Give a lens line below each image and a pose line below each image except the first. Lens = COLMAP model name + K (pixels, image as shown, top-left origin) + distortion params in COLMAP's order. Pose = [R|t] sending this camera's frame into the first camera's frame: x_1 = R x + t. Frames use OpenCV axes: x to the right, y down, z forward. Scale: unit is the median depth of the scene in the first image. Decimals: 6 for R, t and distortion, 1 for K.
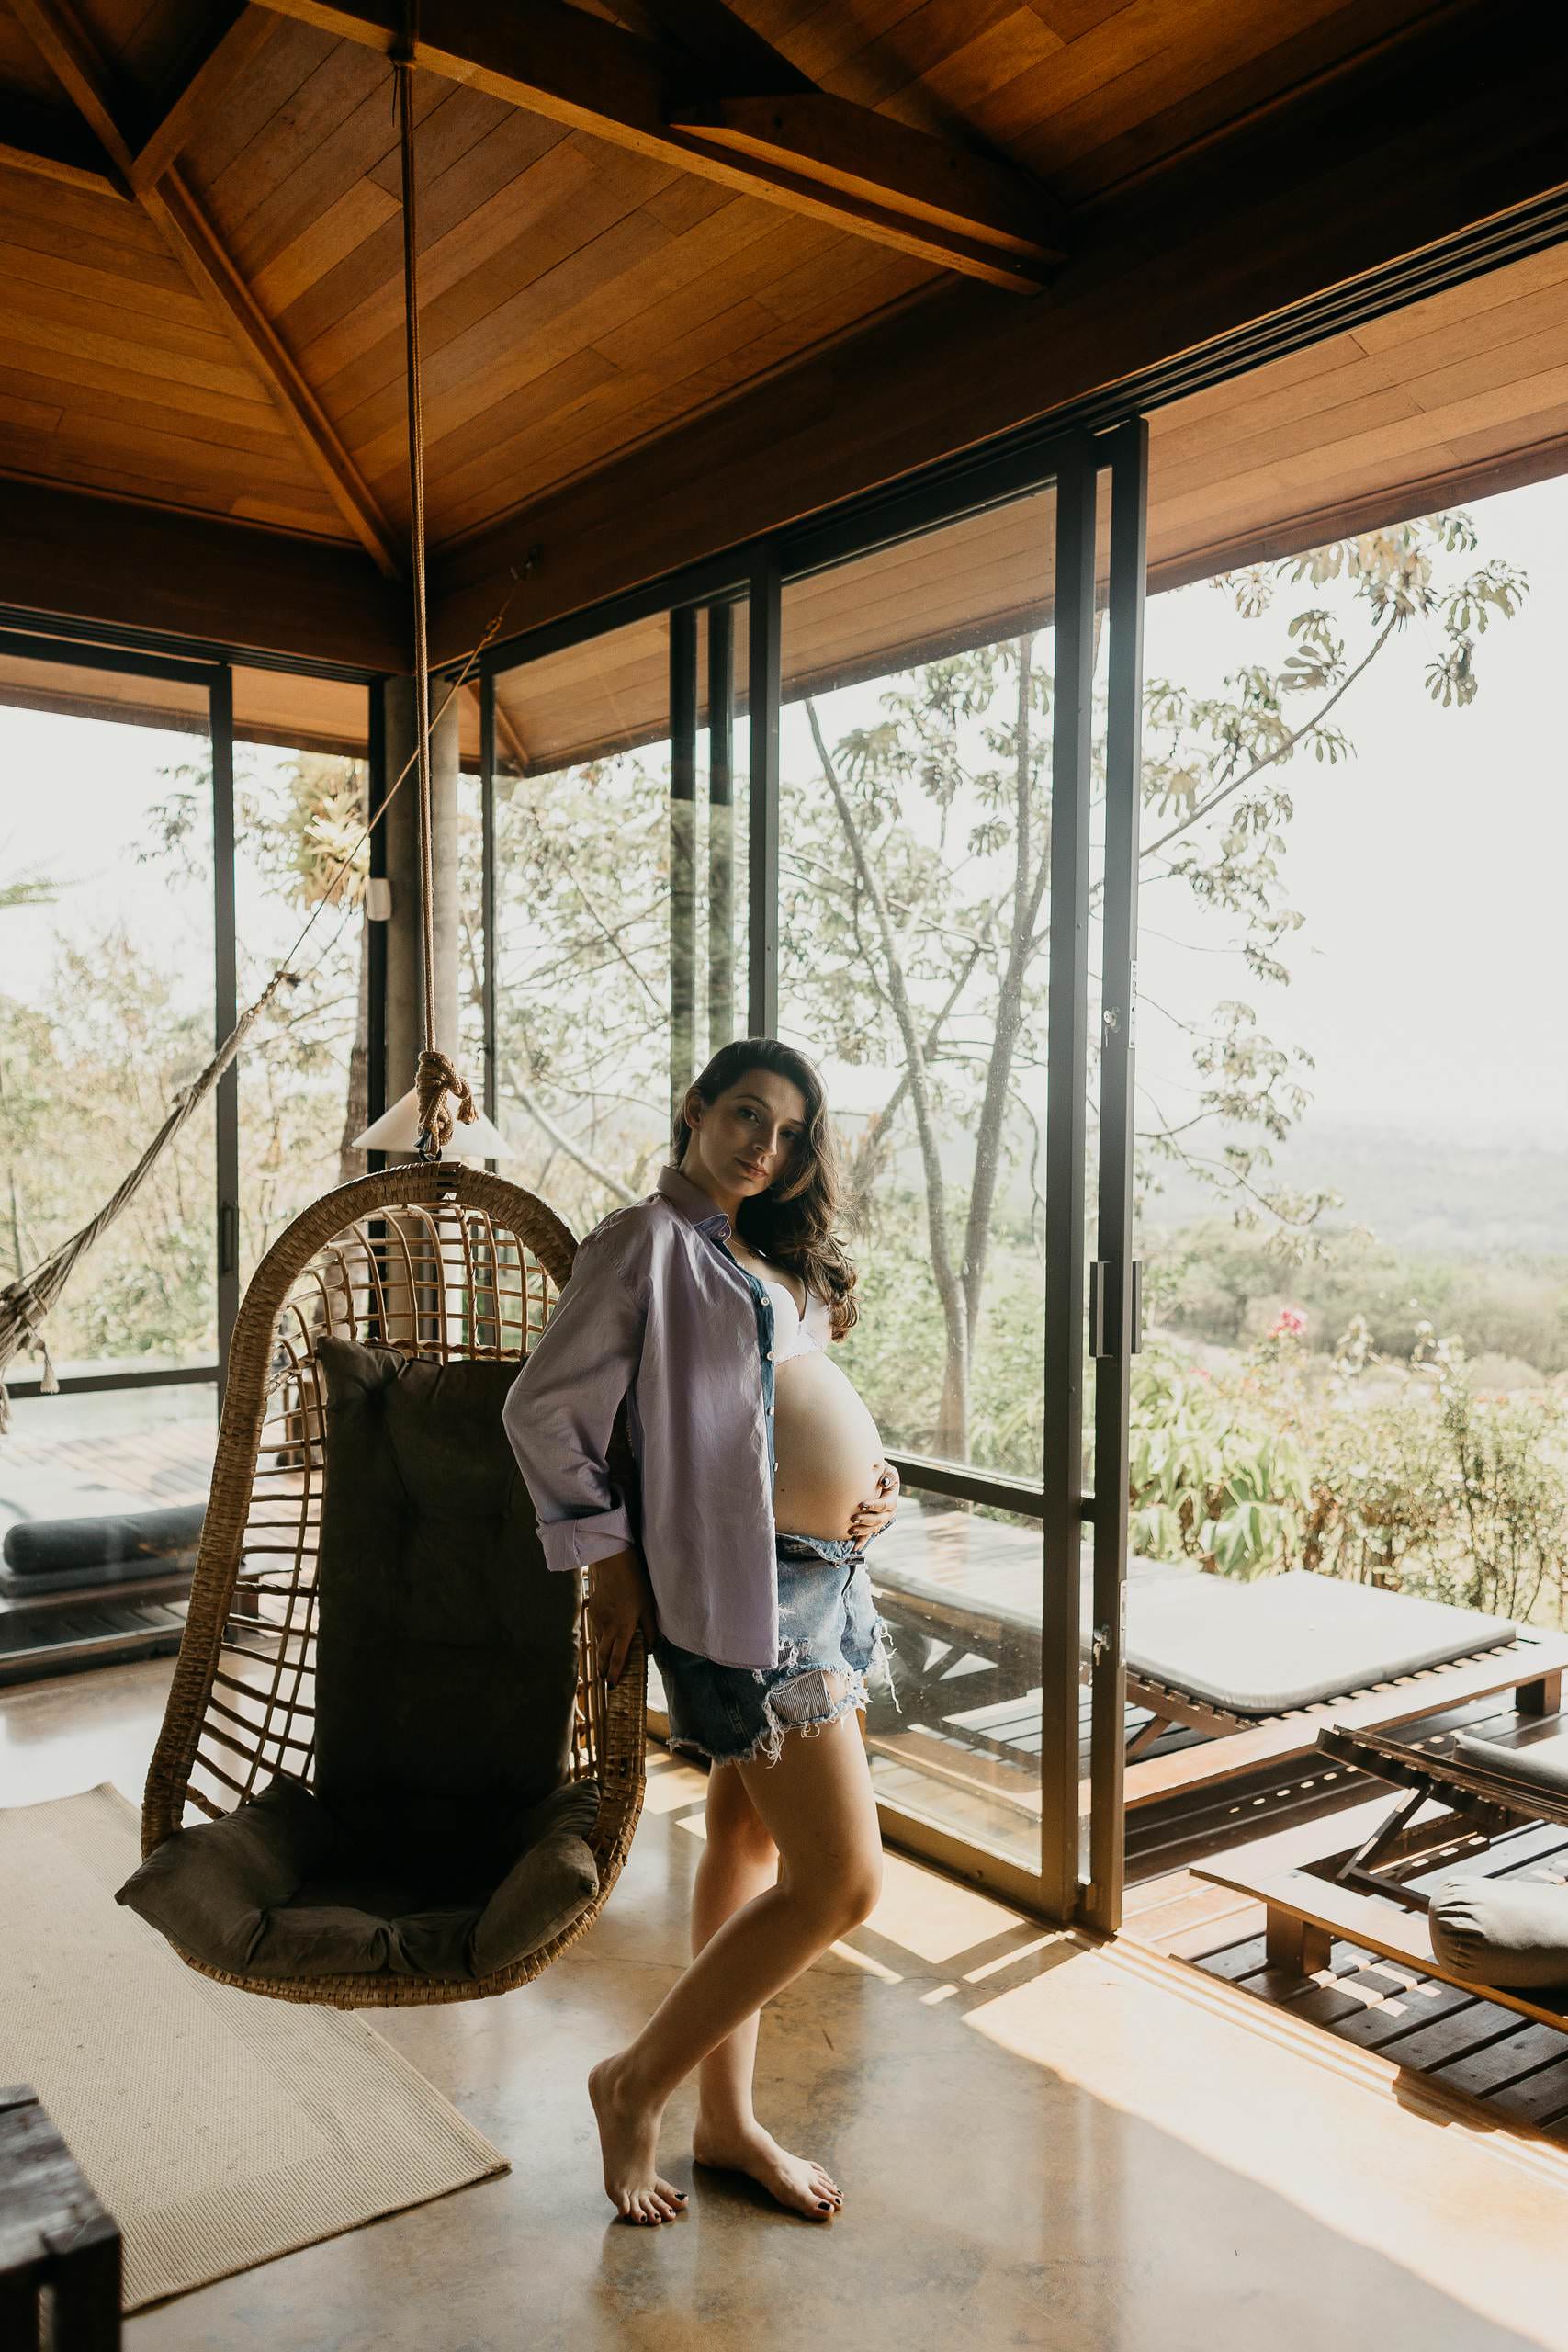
lens RADIAL K [[1829.2, 0, 785.9], [0, 1829.2, 1171.0], [0, 0, 1]] dist [0.032862, -0.010366]
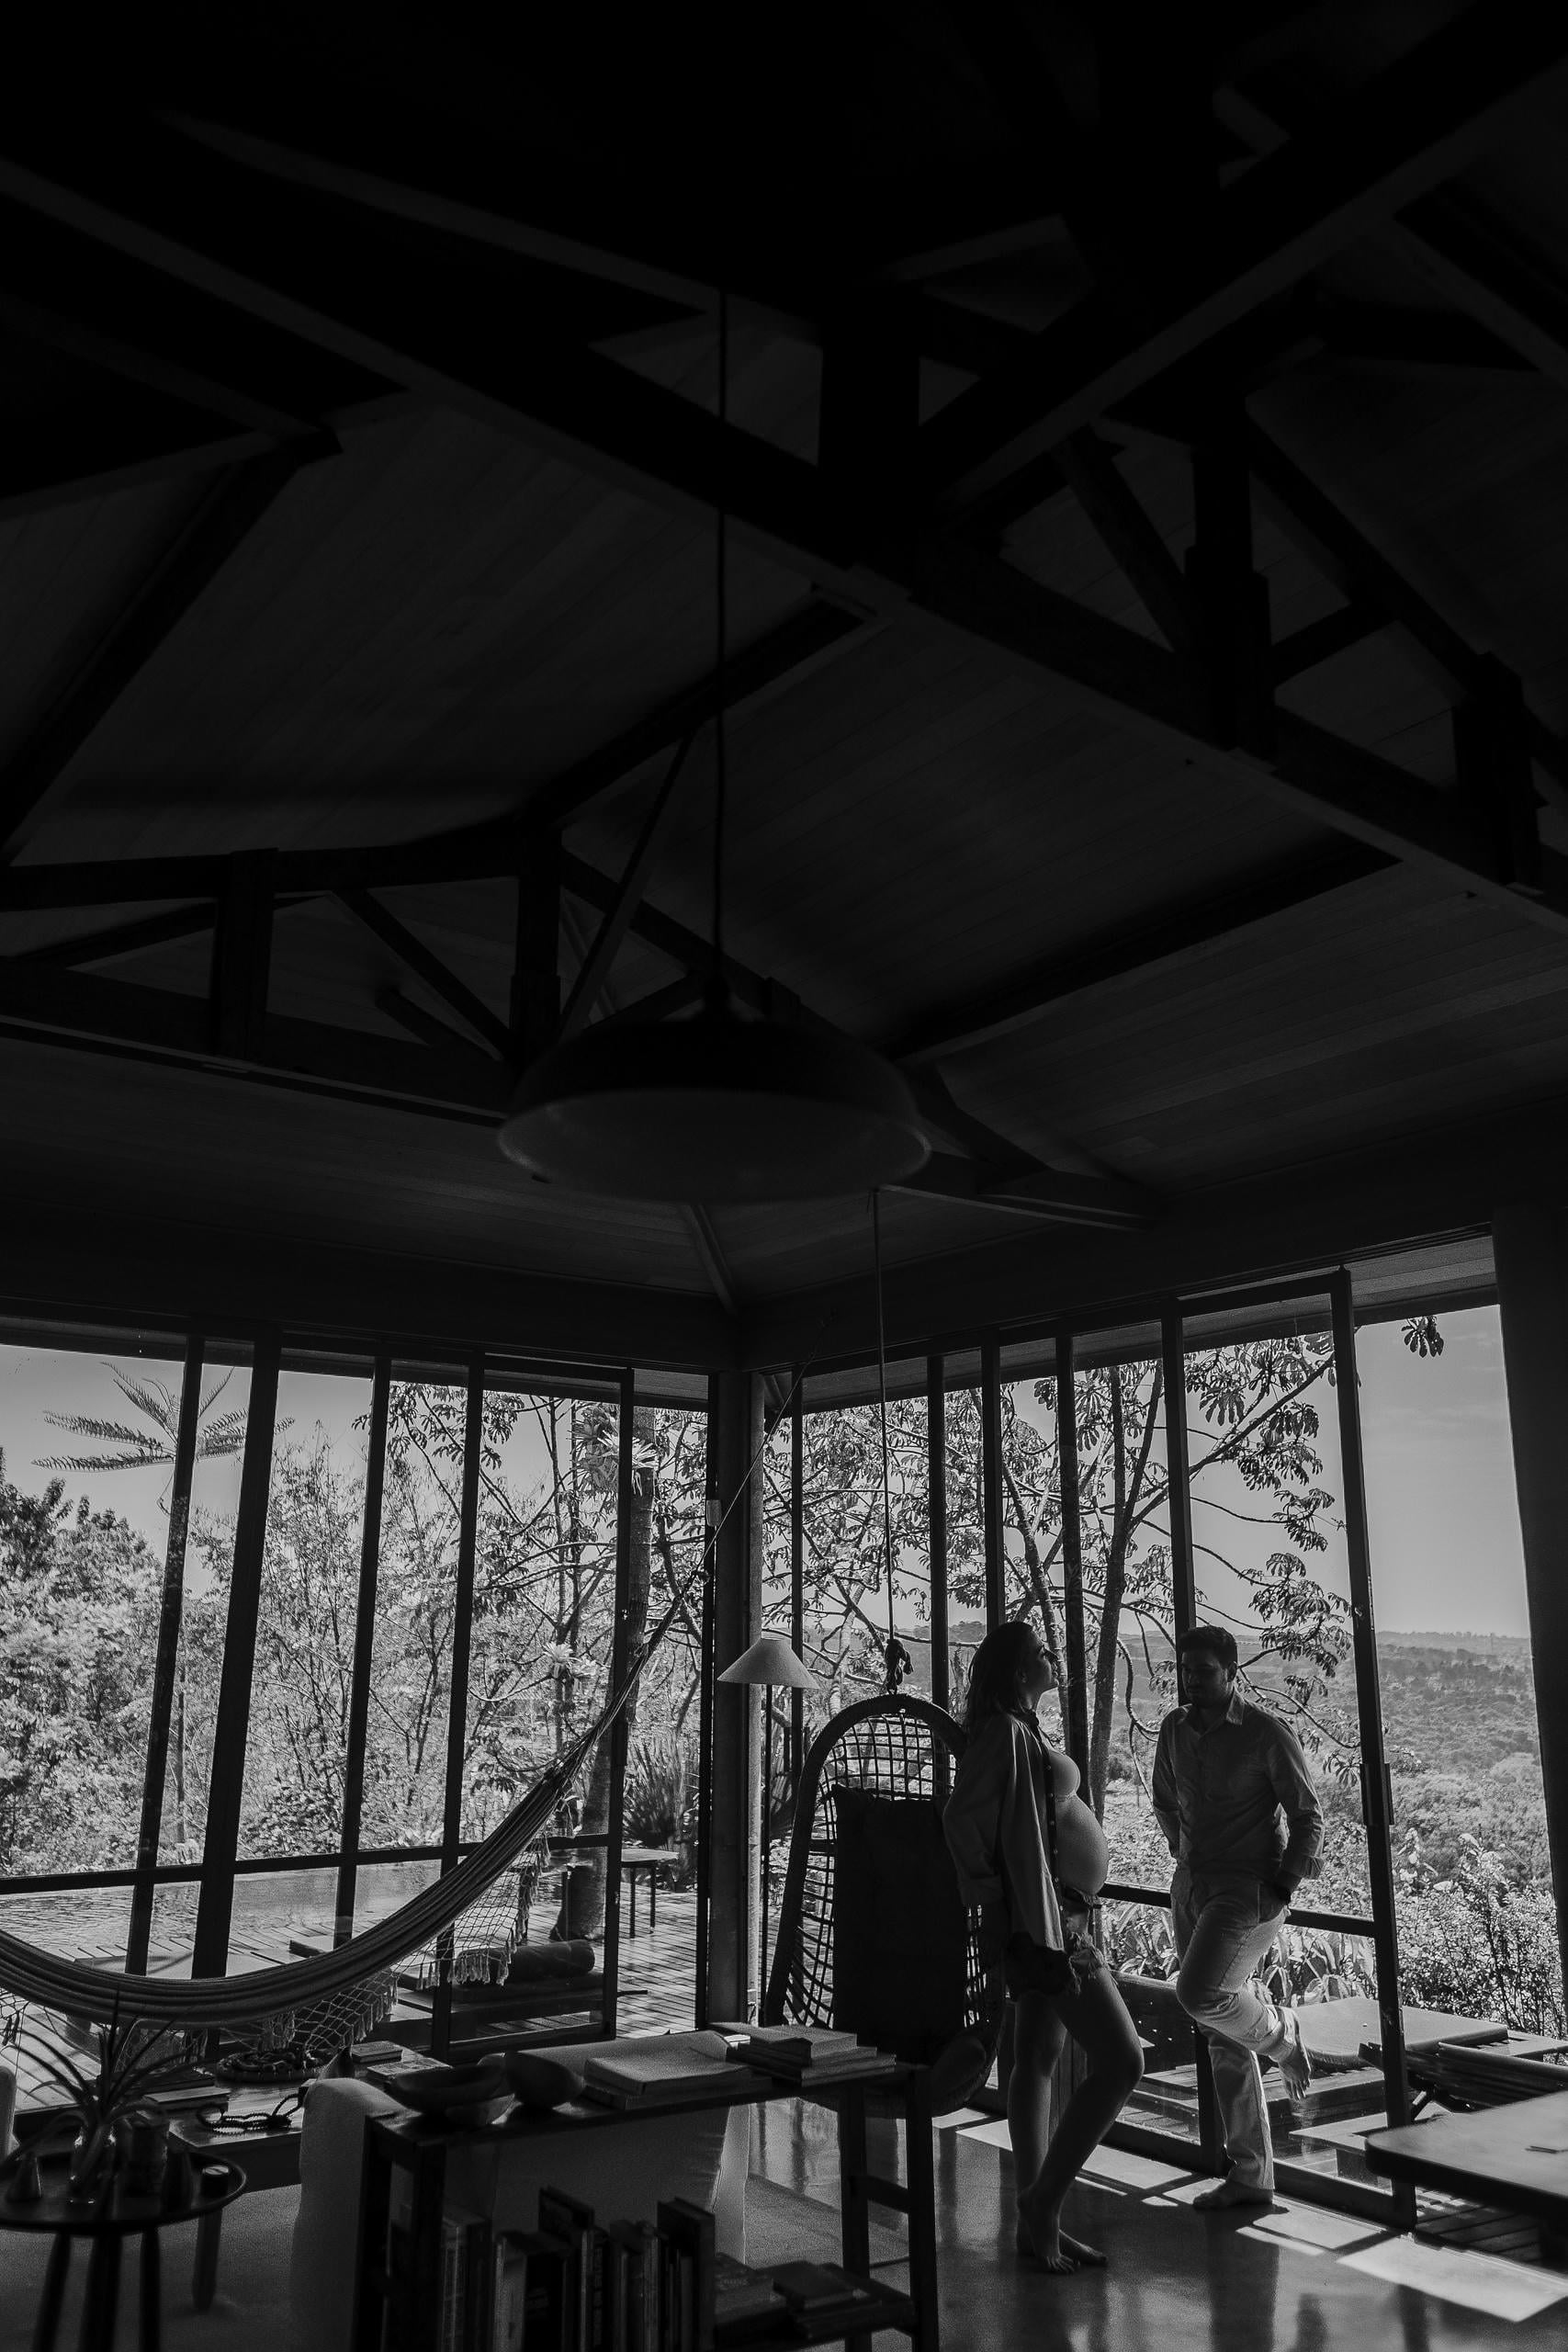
lens RADIAL K [[1829.2, 0, 785.9], [0, 1829.2, 1171.0], [0, 0, 1]] dist [0.032862, -0.010366]
pose [[0.999708, -0.005890, -0.023440, -0.152419], [-0.000806, 0.961186, -0.275901, -0.001509], [0.024155, 0.275840, 0.960900, -0.678390]]
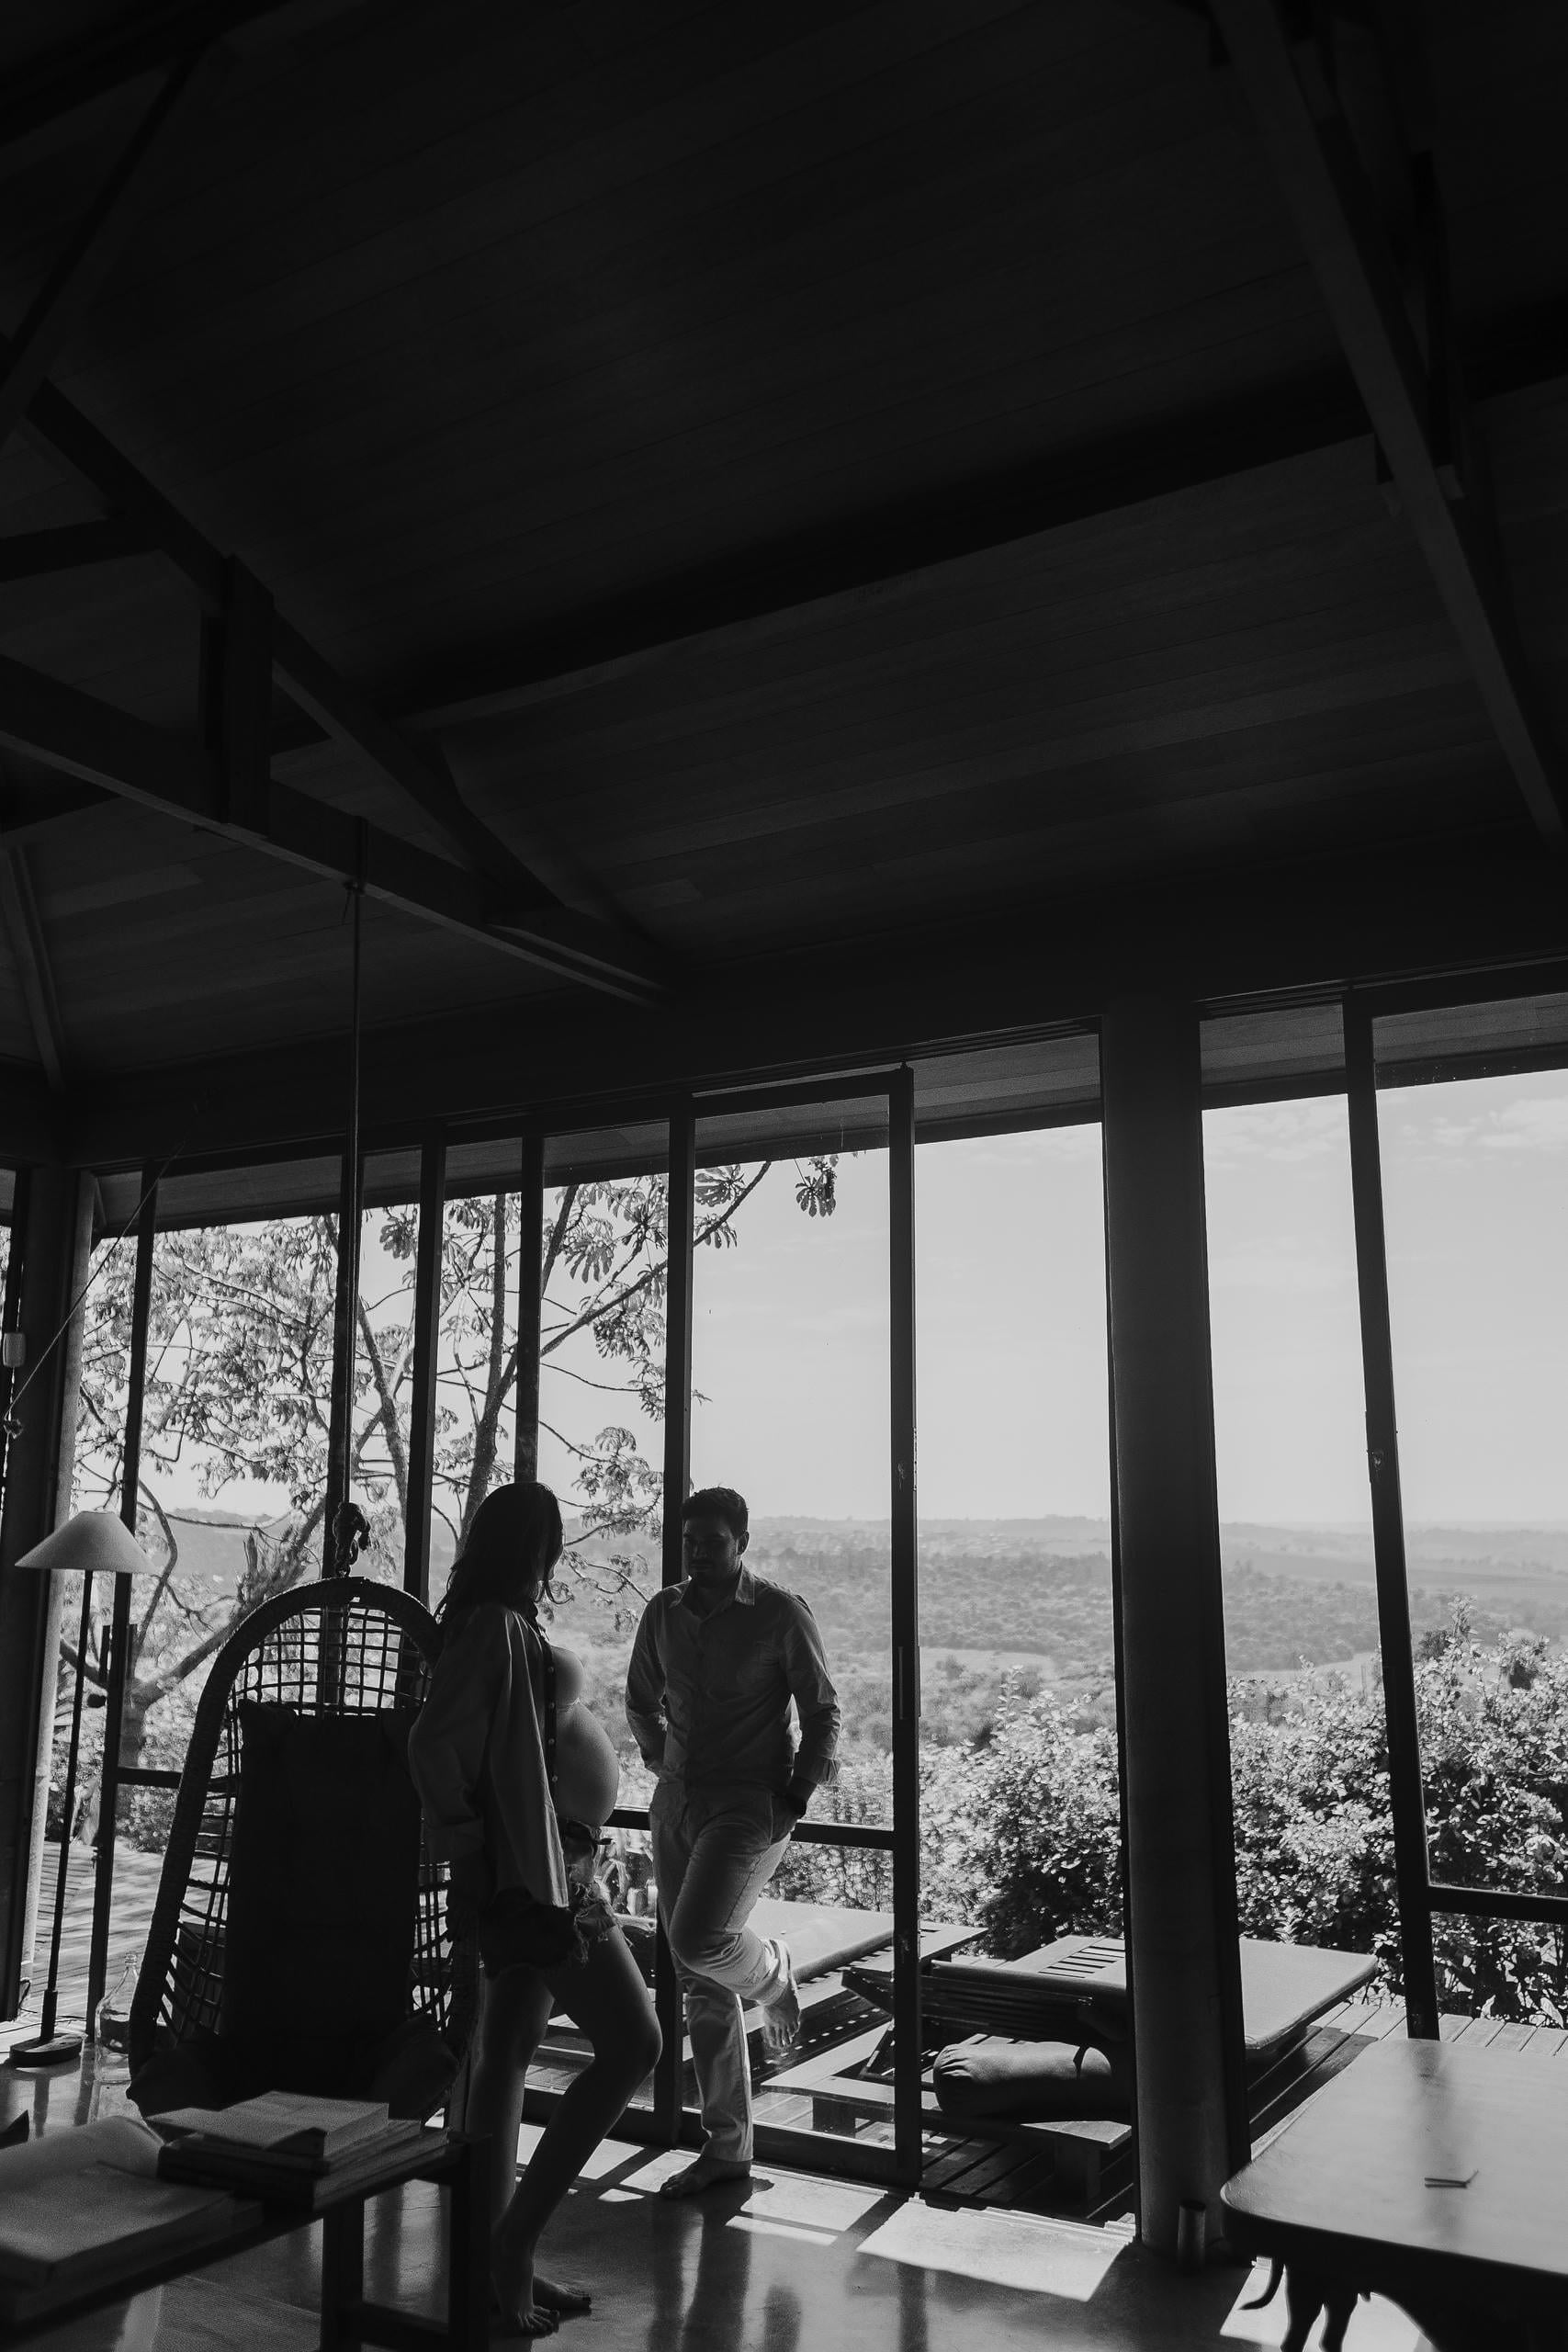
lens RADIAL K [[1829.2, 0, 785.9], [0, 1829.2, 1171.0], [0, 0, 1]] dist [0.032862, -0.010366]
pose [[0.925846, 0.065603, 0.372163, -0.257313], [0.017301, 0.976426, -0.215159, -0.000687], [-0.377505, 0.205642, 0.902885, -0.326850]]
